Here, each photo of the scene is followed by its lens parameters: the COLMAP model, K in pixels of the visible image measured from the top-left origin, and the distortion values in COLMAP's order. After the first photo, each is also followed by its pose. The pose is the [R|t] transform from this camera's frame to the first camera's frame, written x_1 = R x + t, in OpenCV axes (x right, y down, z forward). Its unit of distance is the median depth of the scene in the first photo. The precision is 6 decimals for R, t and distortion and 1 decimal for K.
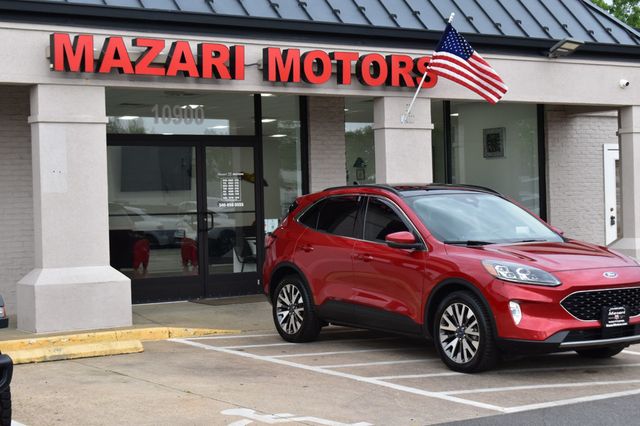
lens RADIAL K [[1217.6, 0, 320.0], [0, 1217.6, 213.0], [0, 0, 1]] dist [0.023317, 0.023640]
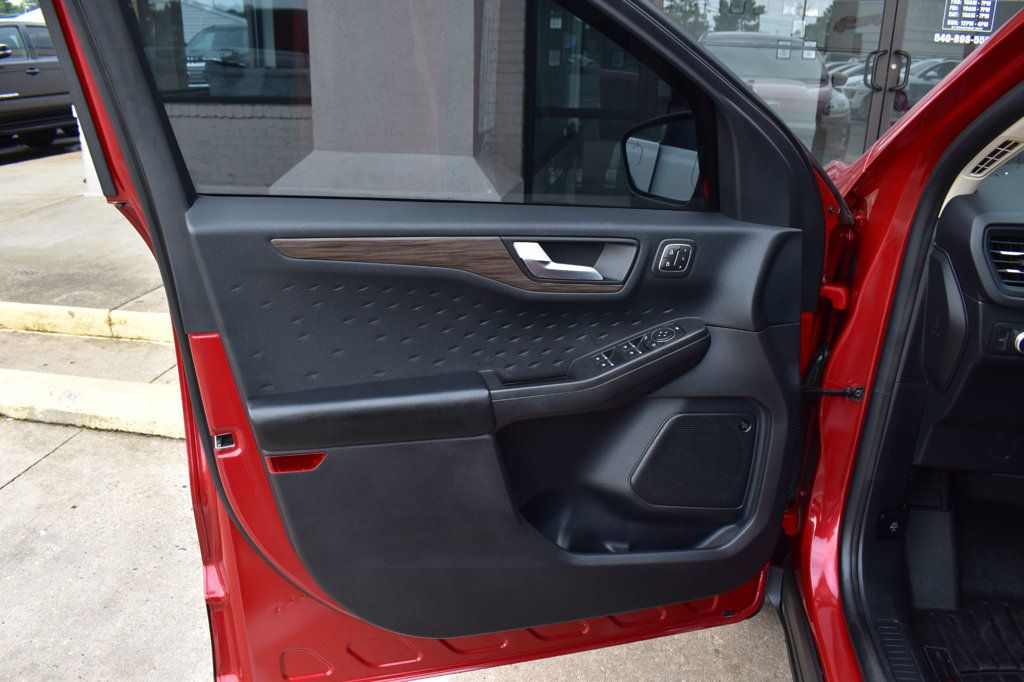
lens RADIAL K [[799.0, 0, 512.0], [0, 799.0, 341.0], [0, 0, 1]] dist [-0.099826, 0.019060]
pose [[0.714824, 0.274853, -0.643025, 0.027588], [-0.039483, 0.933918, 0.355300, 0.005448], [0.698188, -0.228589, 0.678439, 0.818951]]
